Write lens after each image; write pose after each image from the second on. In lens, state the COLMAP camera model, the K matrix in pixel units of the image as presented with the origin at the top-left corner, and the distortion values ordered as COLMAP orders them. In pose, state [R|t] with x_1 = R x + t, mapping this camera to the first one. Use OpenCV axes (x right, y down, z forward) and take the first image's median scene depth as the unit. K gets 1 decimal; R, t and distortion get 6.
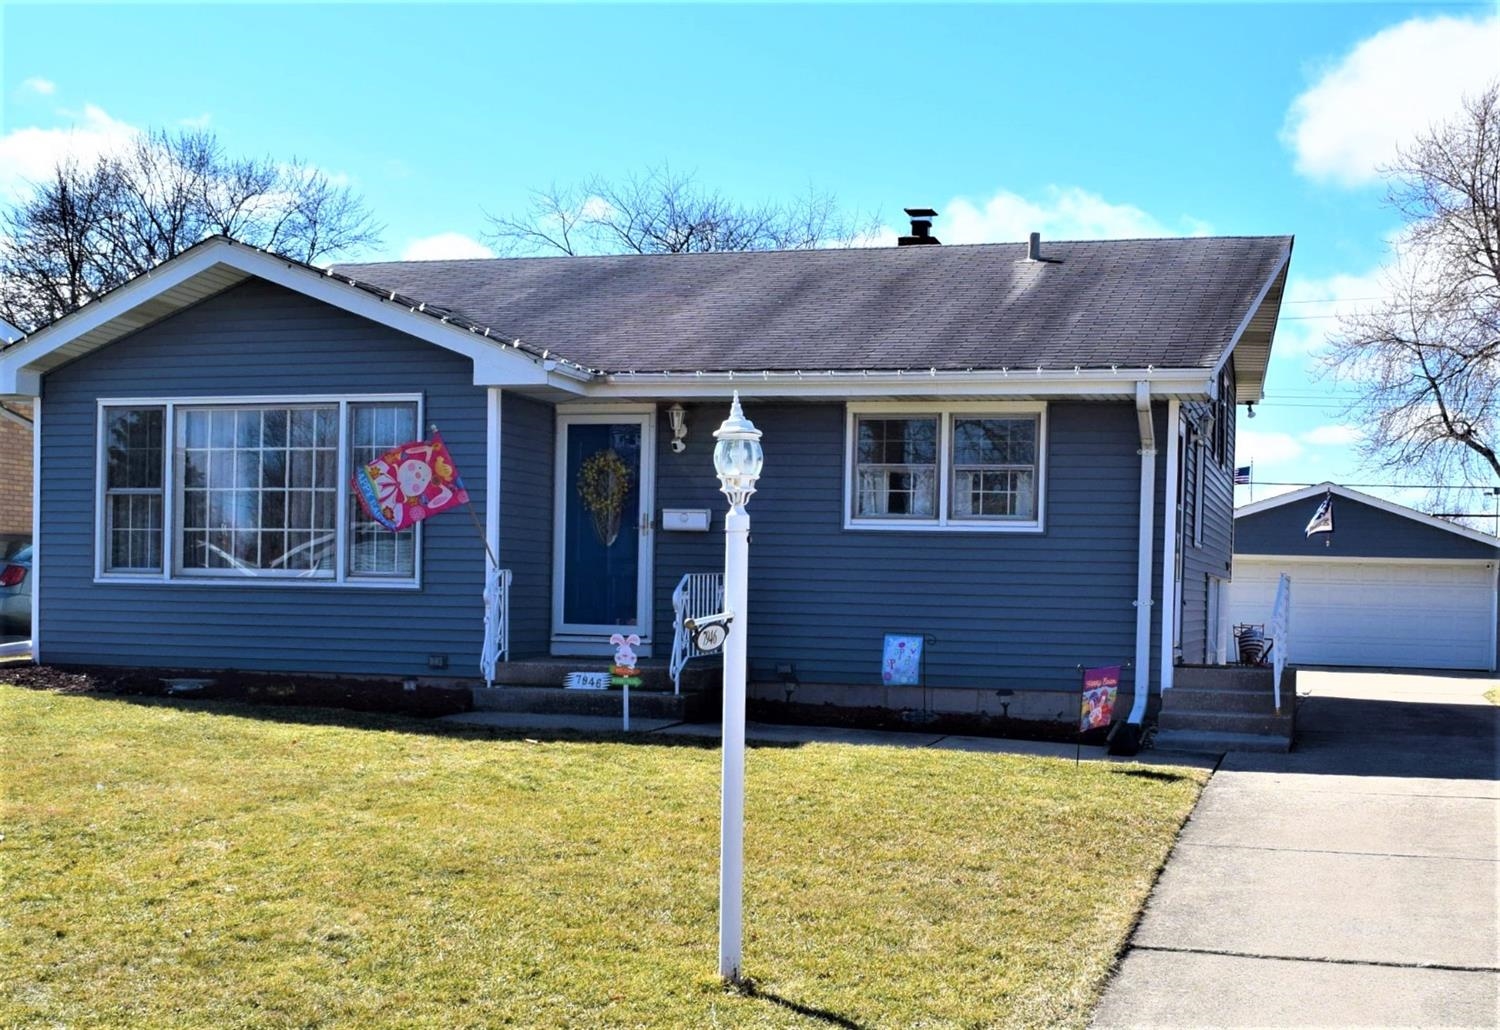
lens RADIAL K [[1930.3, 0, 750.0], [0, 1930.3, 515.0], [0, 0, 1]] dist [-0.030307, -0.269664]
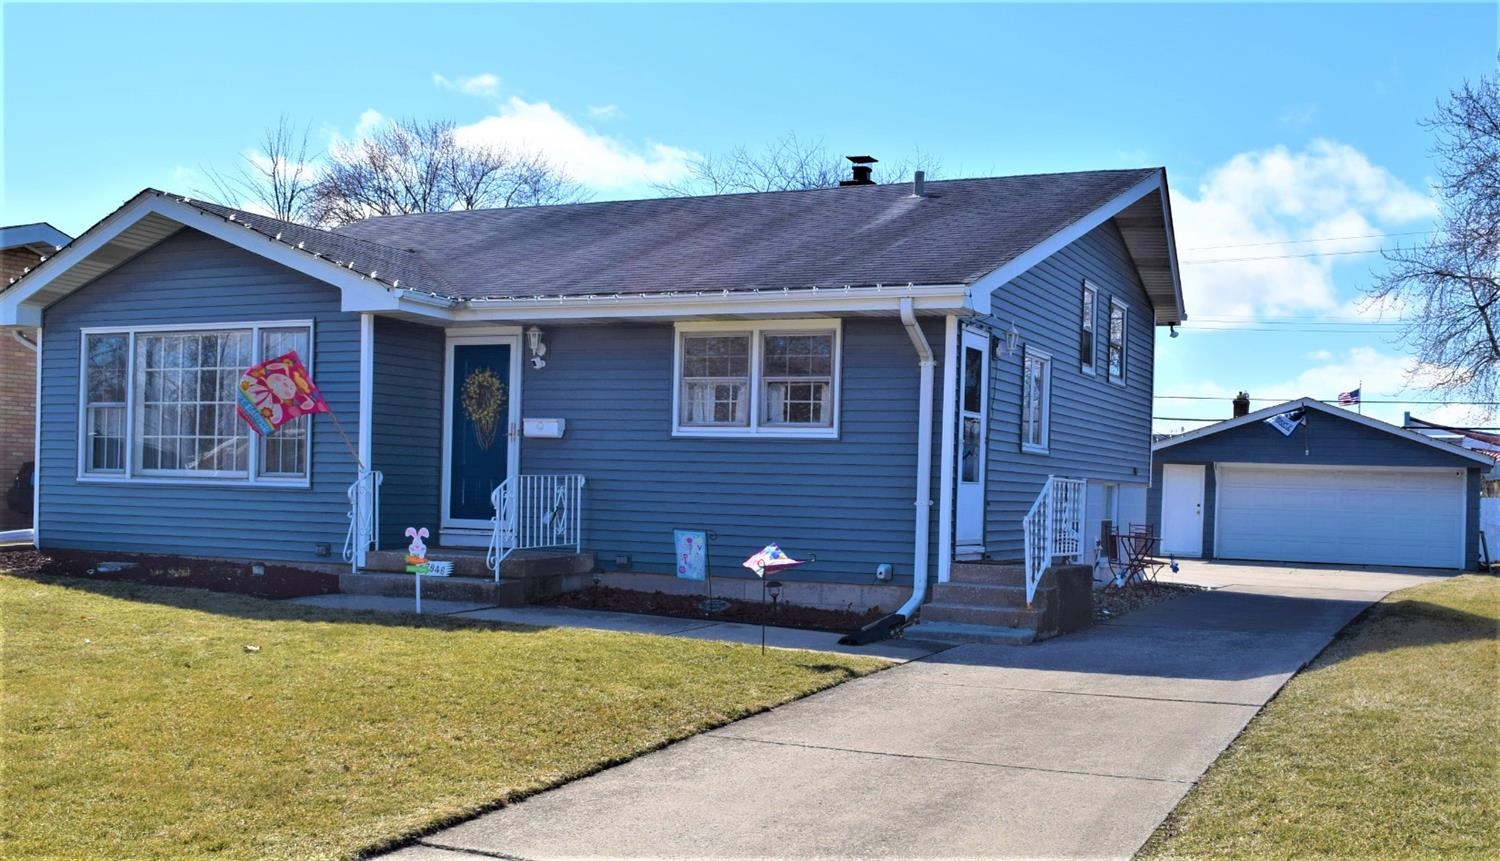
lens RADIAL K [[1594.1, 0, 751.3], [0, 1594.1, 409.9], [0, 0, 1]] dist [-0.078439, -0.004368]
pose [[0.988047, -0.003573, -0.154110, 0.236256], [0.001309, 0.999890, -0.014791, 0.006001], [0.154146, 0.014413, 0.987943, 0.095932]]
